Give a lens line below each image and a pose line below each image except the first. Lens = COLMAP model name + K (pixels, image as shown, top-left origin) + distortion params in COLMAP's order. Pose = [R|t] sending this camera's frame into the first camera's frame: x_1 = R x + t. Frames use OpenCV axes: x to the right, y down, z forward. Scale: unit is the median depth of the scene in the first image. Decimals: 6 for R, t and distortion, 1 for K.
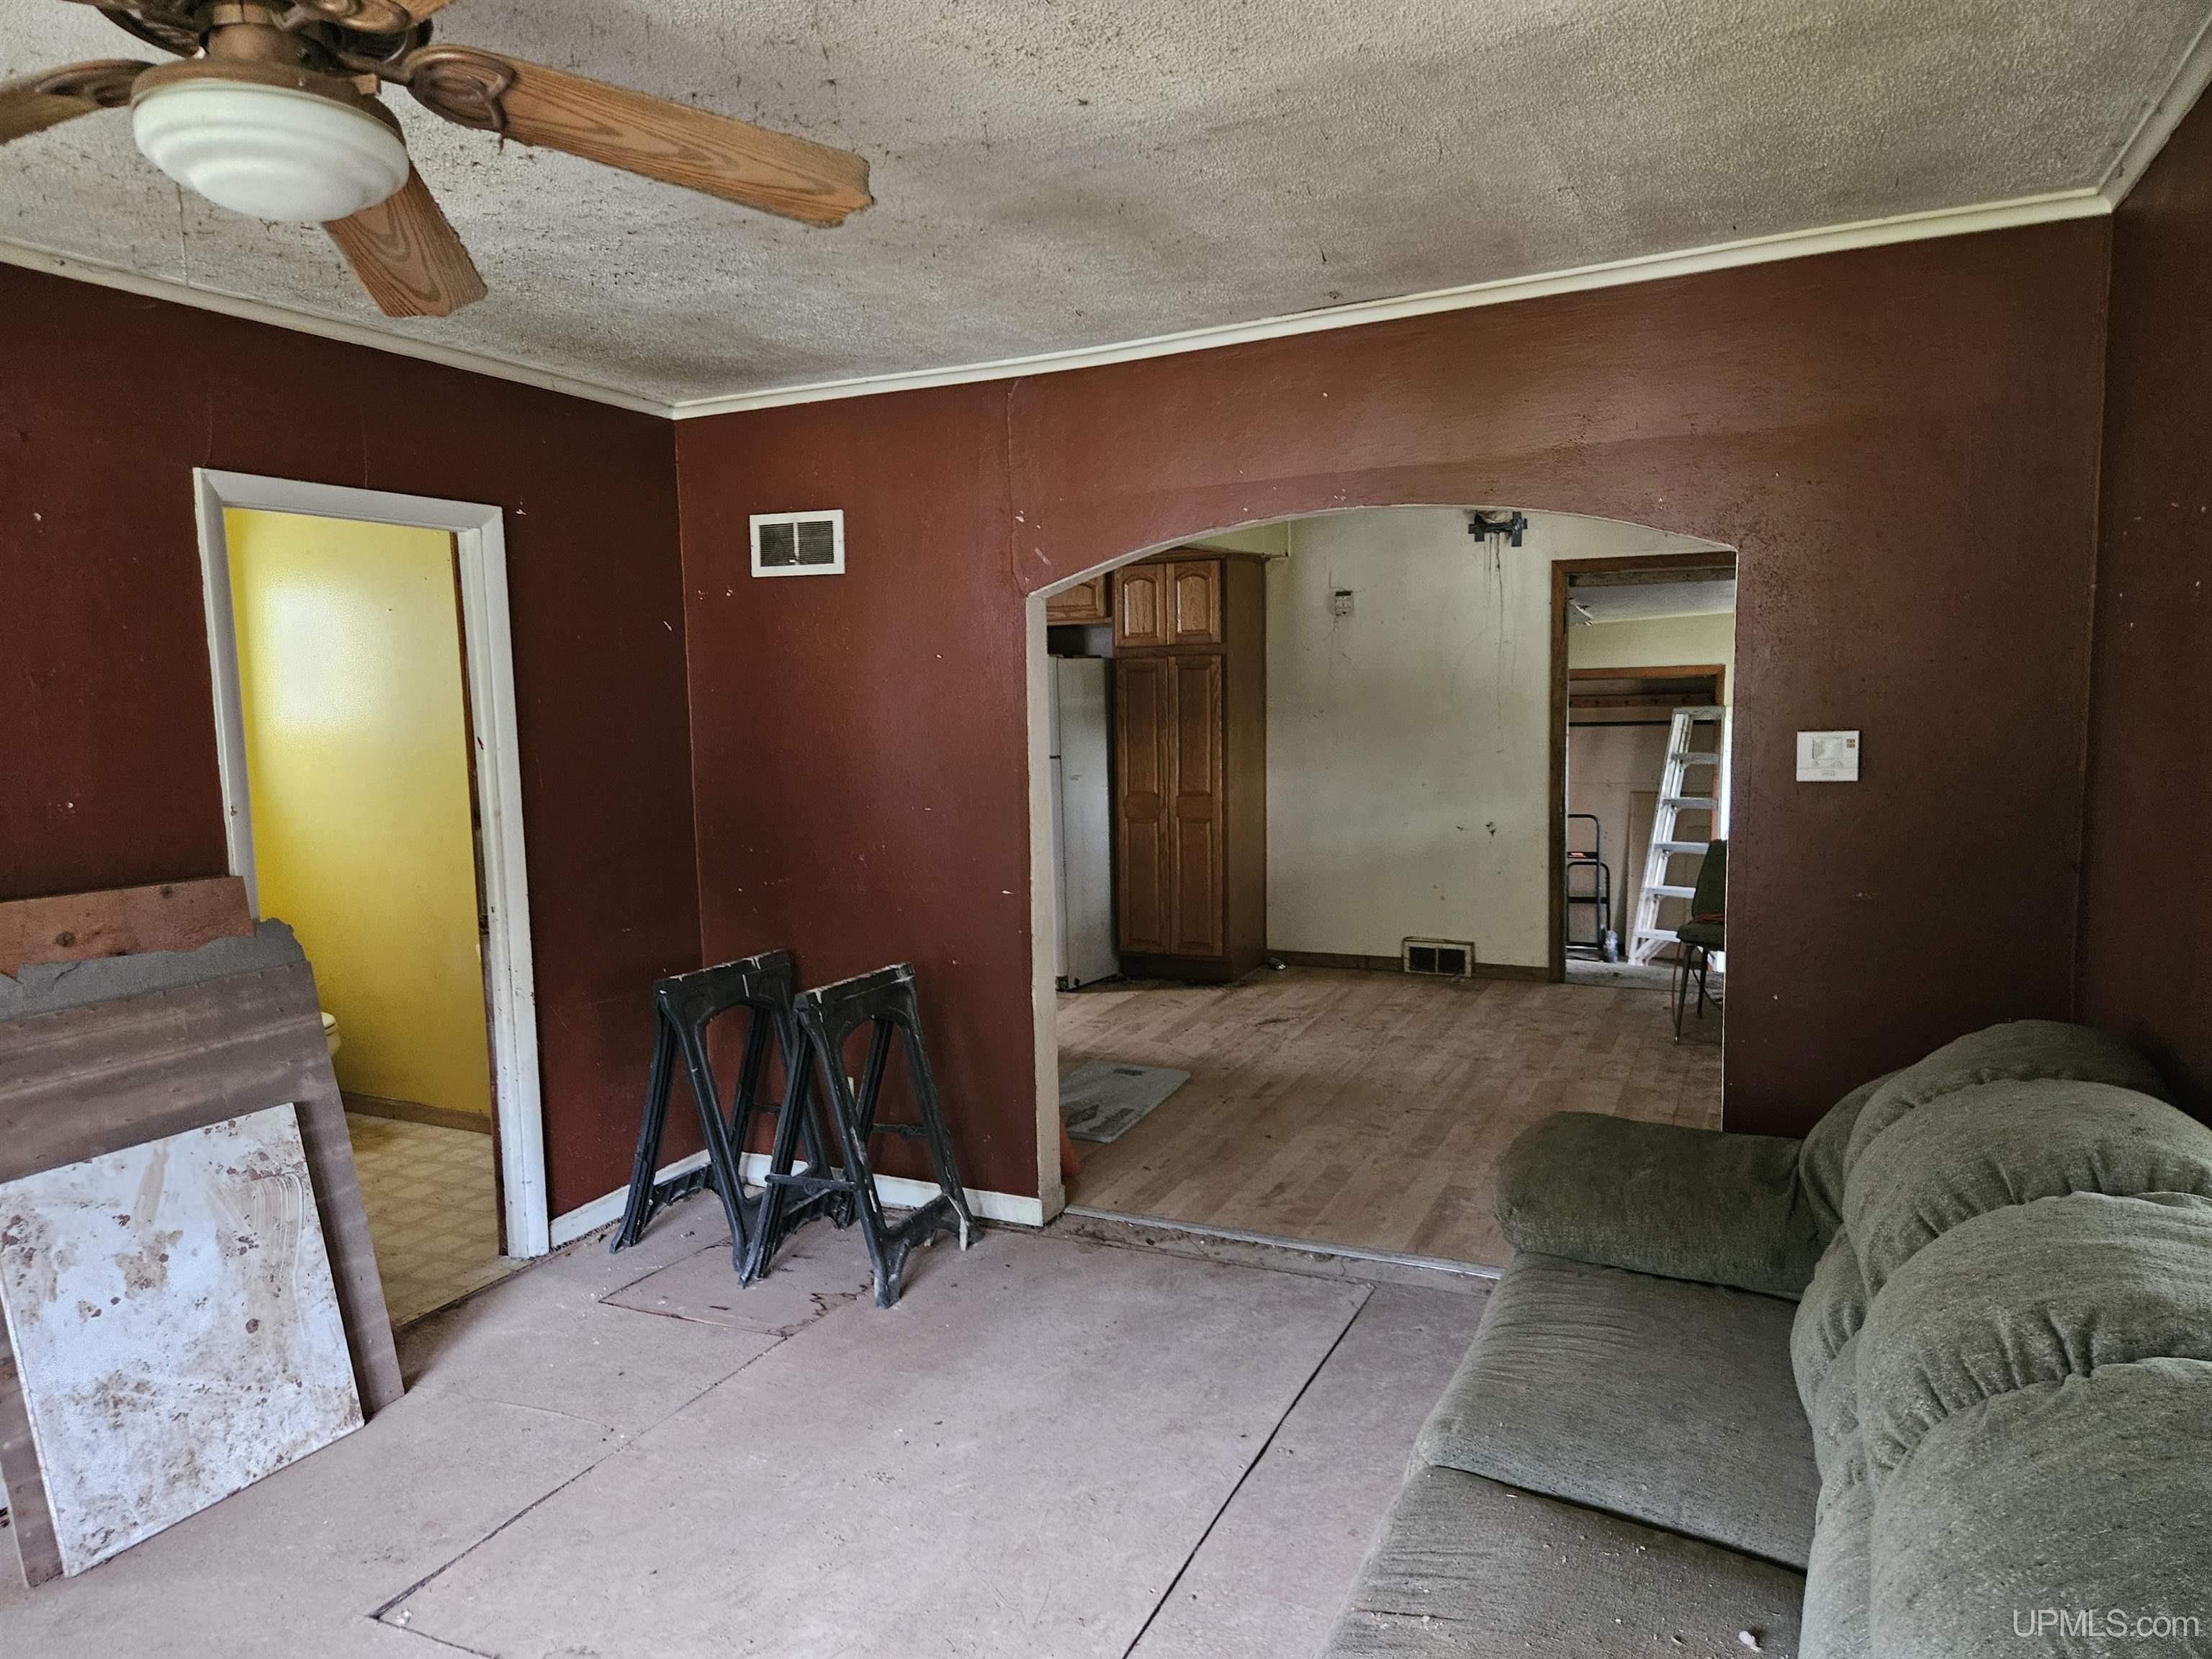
lens RADIAL K [[1481.2, 0, 1070.8], [0, 1481.2, 820.2], [0, 0, 1]] dist [0.079425, -0.069707]
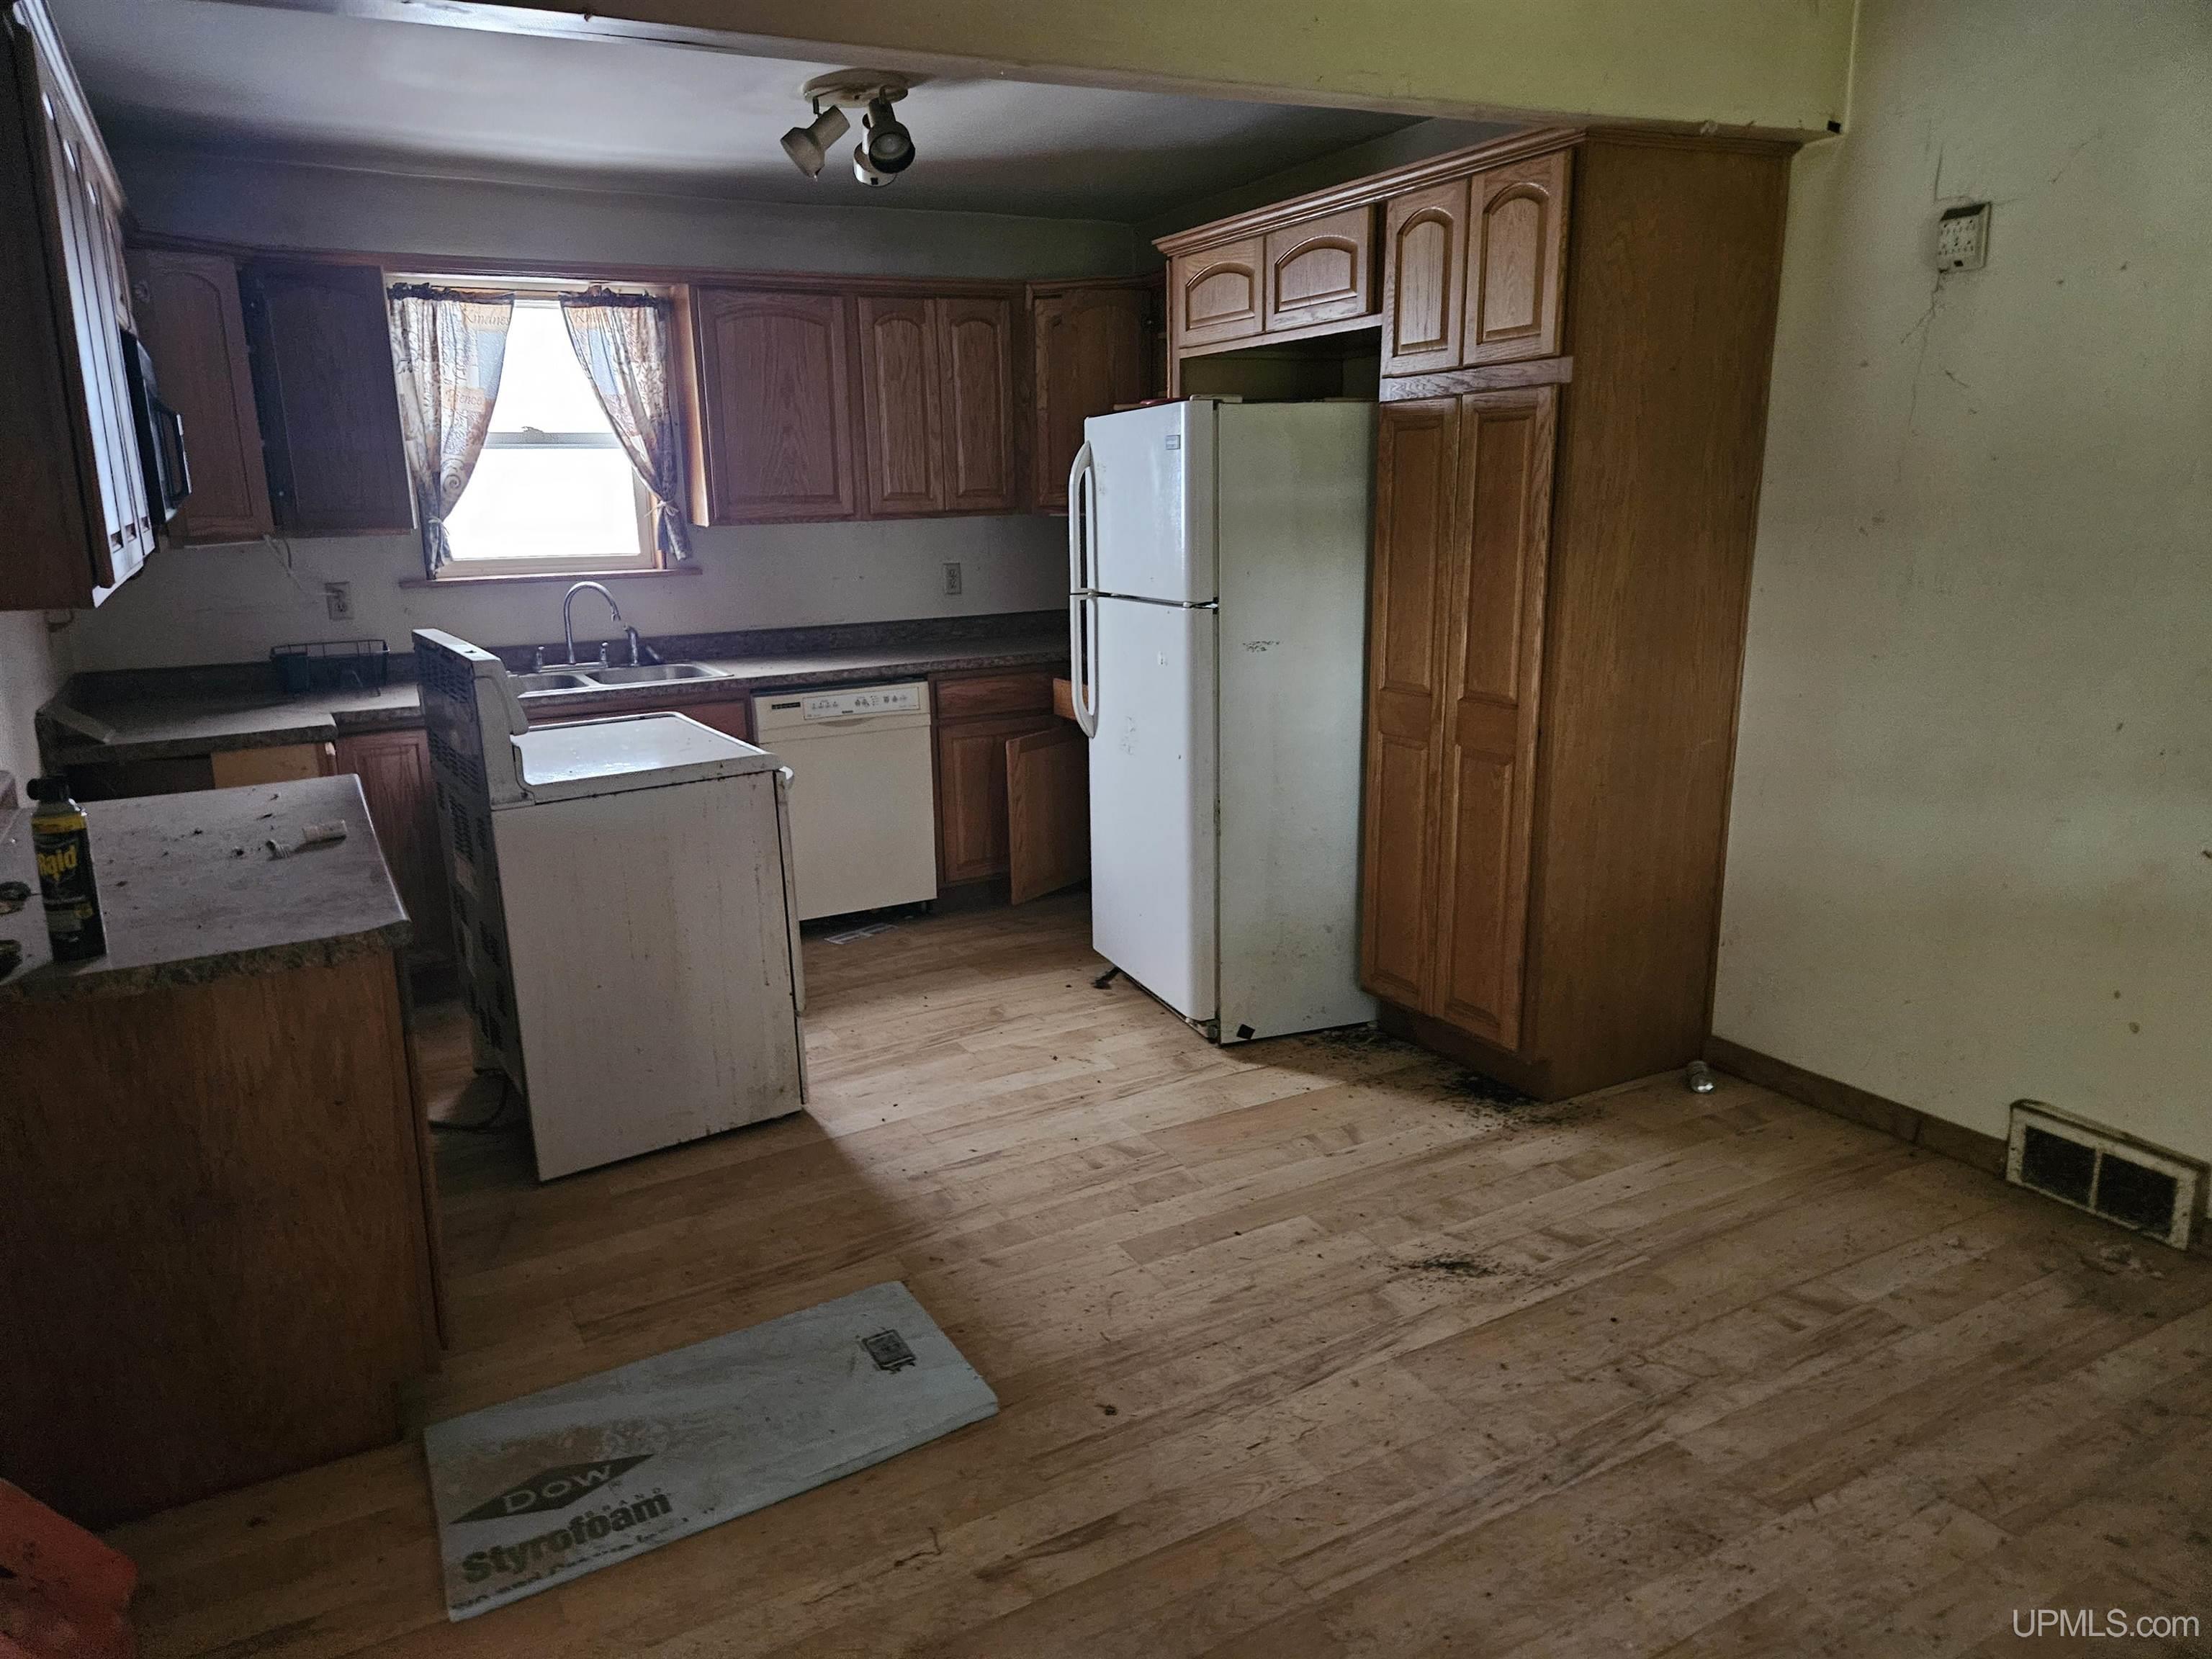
lens RADIAL K [[1481.2, 0, 1070.8], [0, 1481.2, 820.2], [0, 0, 1]] dist [0.079425, -0.069707]
pose [[0.804905, 0.142112, -0.576136, 0.250032], [-0.056245, 0.984799, 0.164337, -0.049574], [0.590732, -0.099871, 0.800663, 0.544022]]
